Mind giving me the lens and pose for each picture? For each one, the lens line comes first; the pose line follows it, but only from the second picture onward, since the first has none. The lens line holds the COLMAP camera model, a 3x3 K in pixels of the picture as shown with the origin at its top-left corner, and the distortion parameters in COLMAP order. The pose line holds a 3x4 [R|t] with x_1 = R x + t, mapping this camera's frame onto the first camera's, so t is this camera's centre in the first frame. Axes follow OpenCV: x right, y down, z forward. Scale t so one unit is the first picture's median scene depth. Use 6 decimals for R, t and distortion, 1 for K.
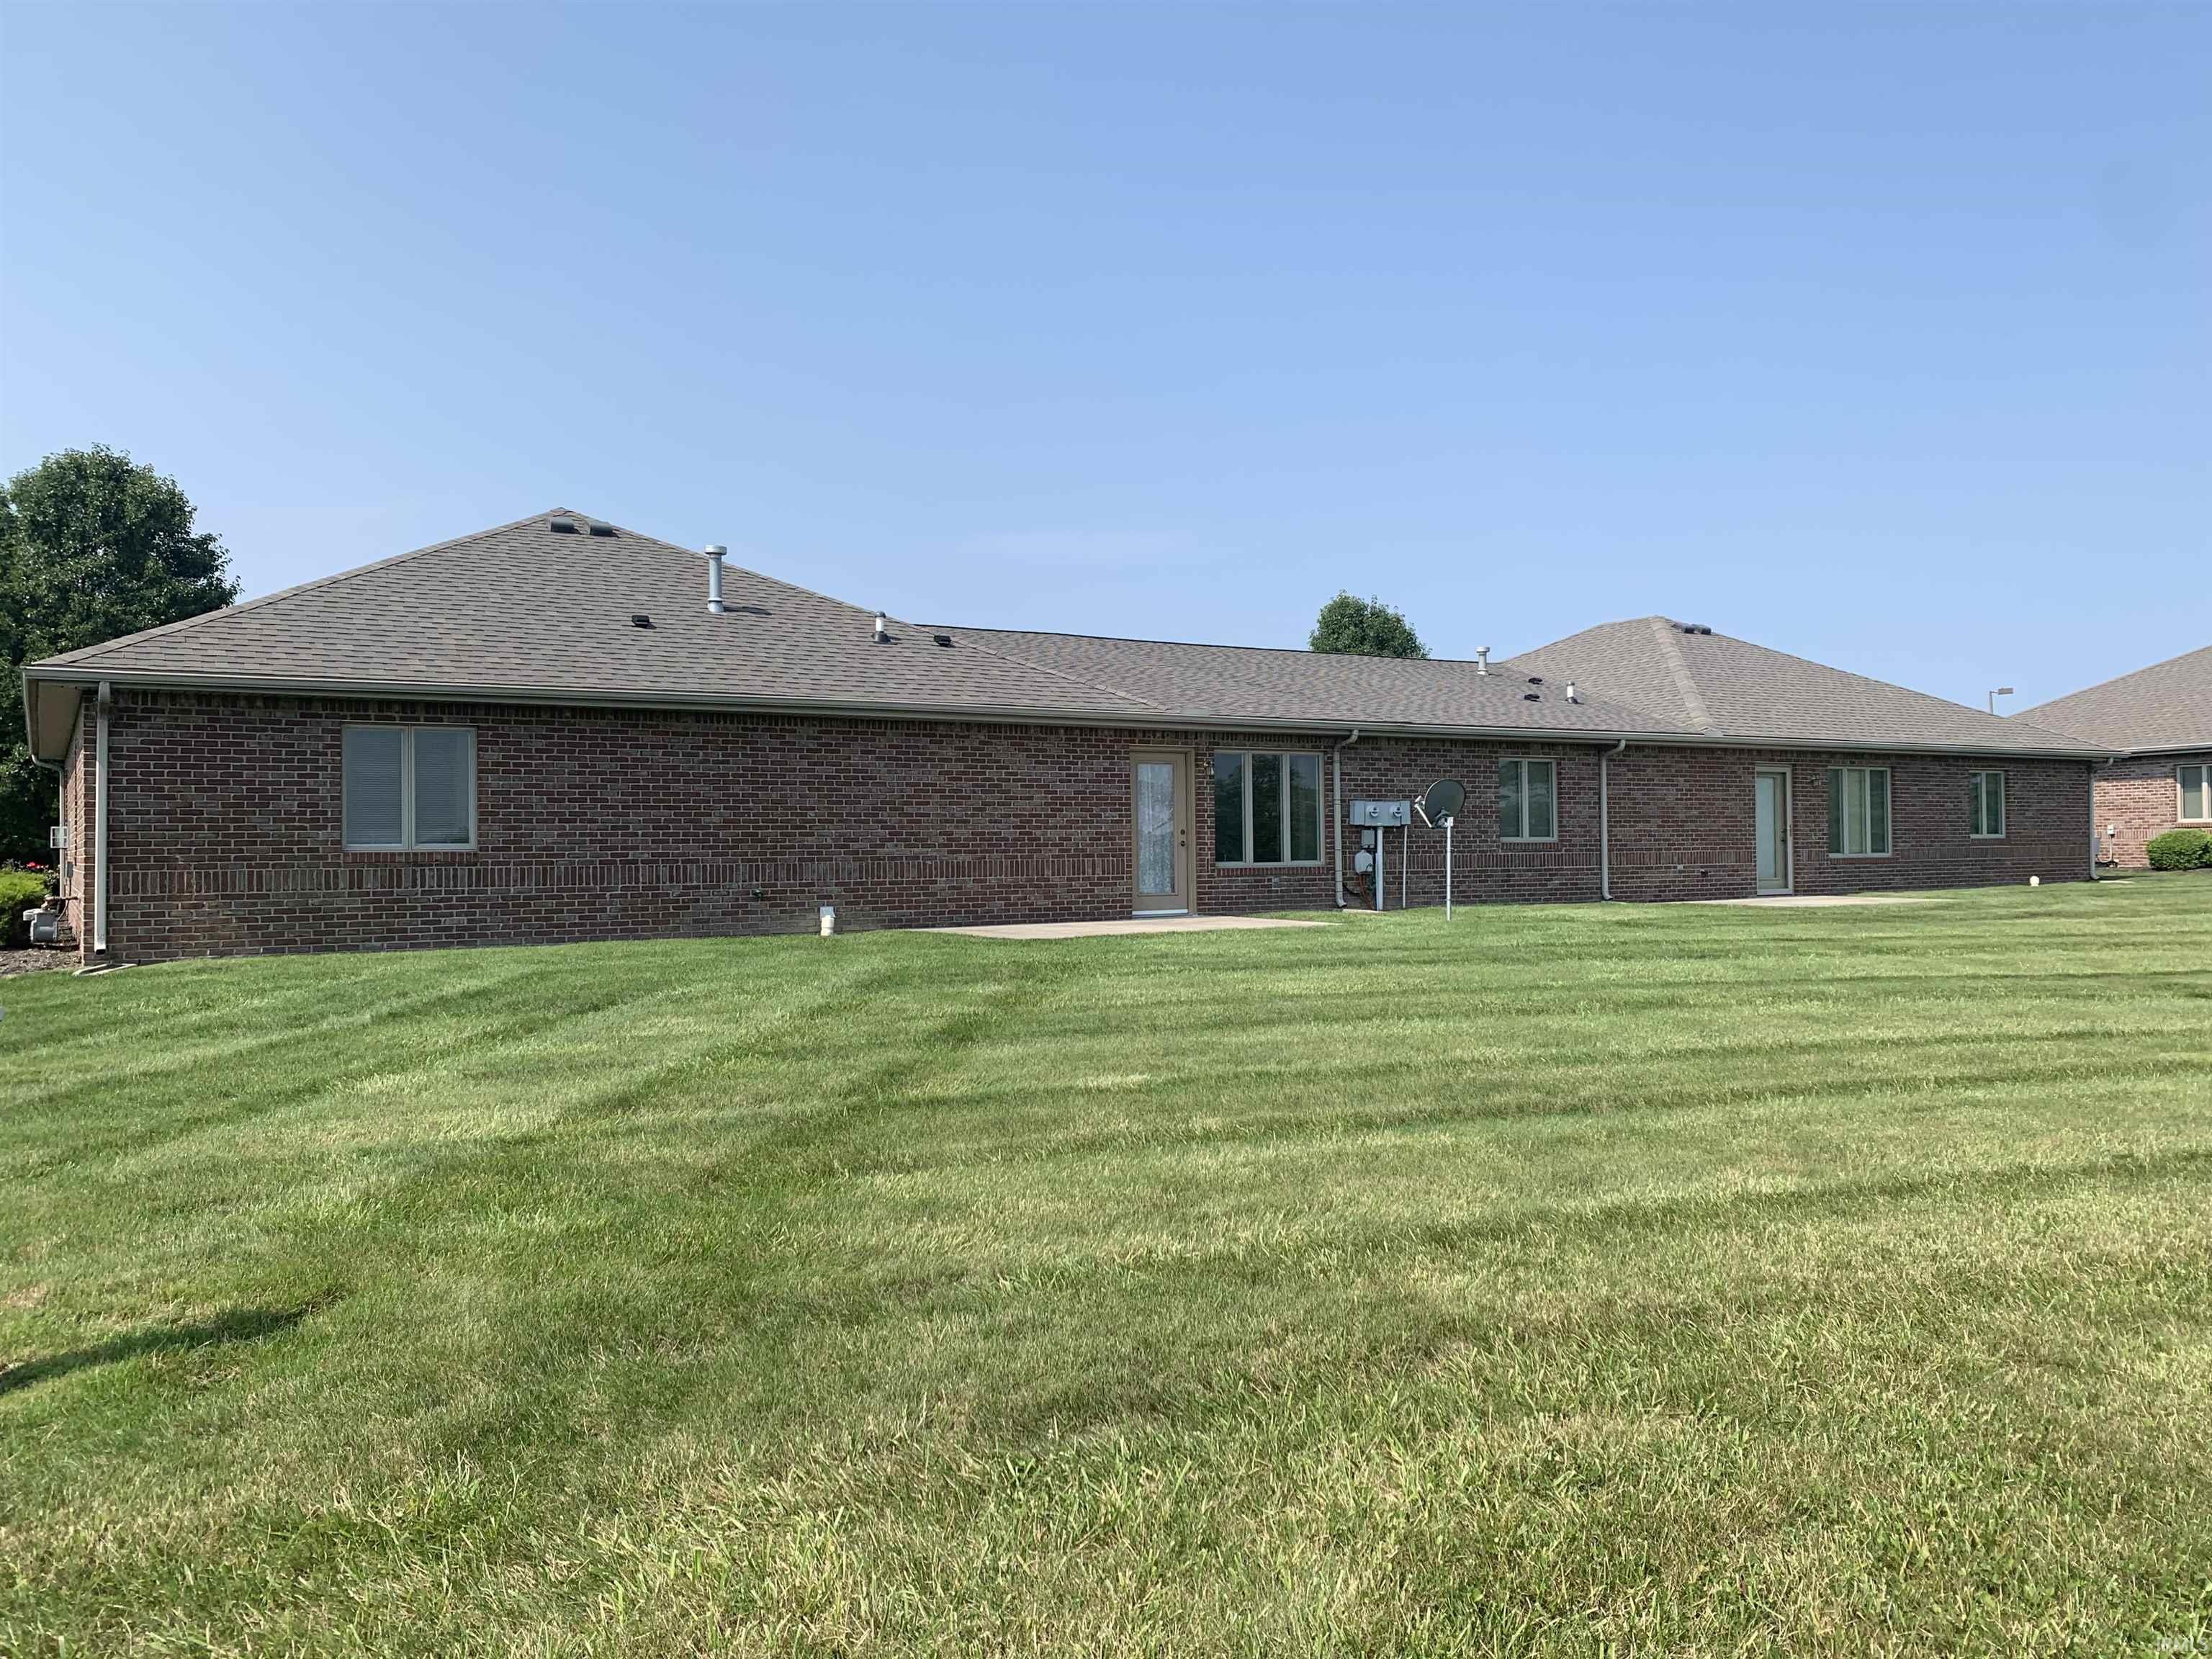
lens RADIAL K [[1697.3, 0, 1116.8], [0, 1697.3, 830.3], [0, 0, 1]] dist [0.035032, -0.043116]
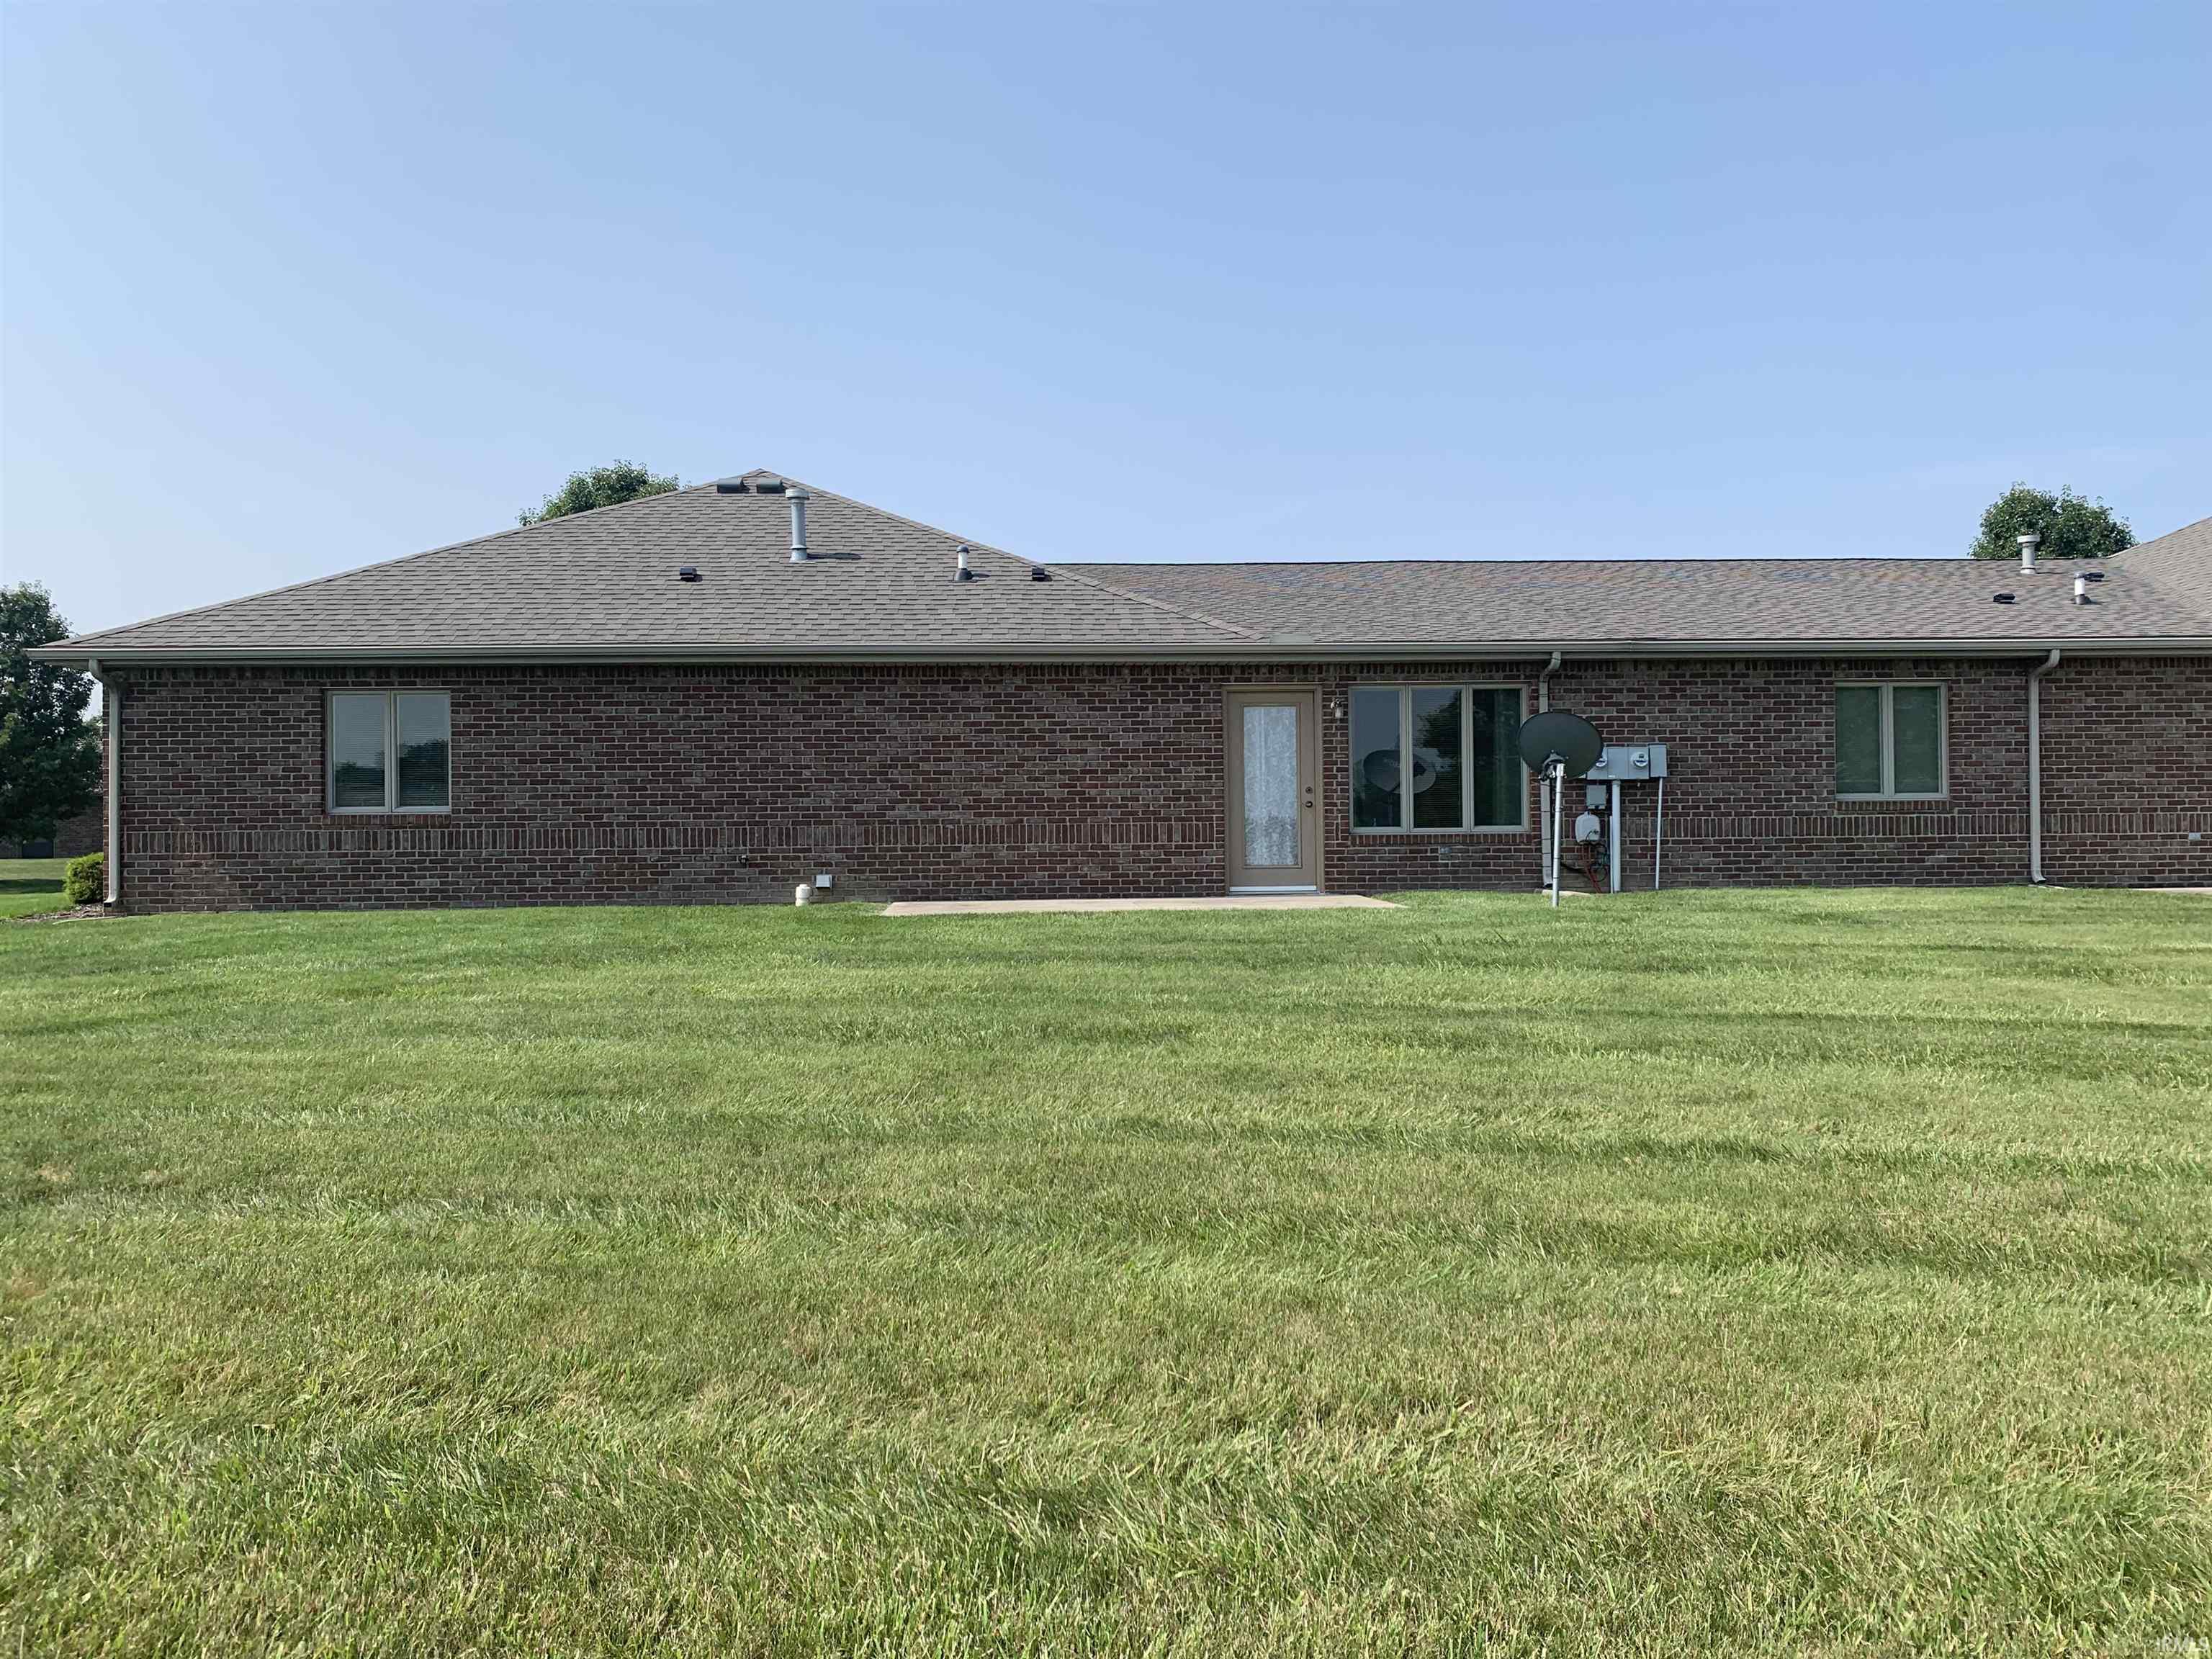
lens RADIAL K [[1697.3, 0, 1101.5], [0, 1697.3, 831.5], [0, 0, 1]] dist [0.035032, -0.043116]
pose [[0.869263, 0.002227, -0.494344, 0.384751], [0.006716, 0.999844, 0.016313, 0.007630], [0.494304, -0.017501, 0.869113, 0.270578]]
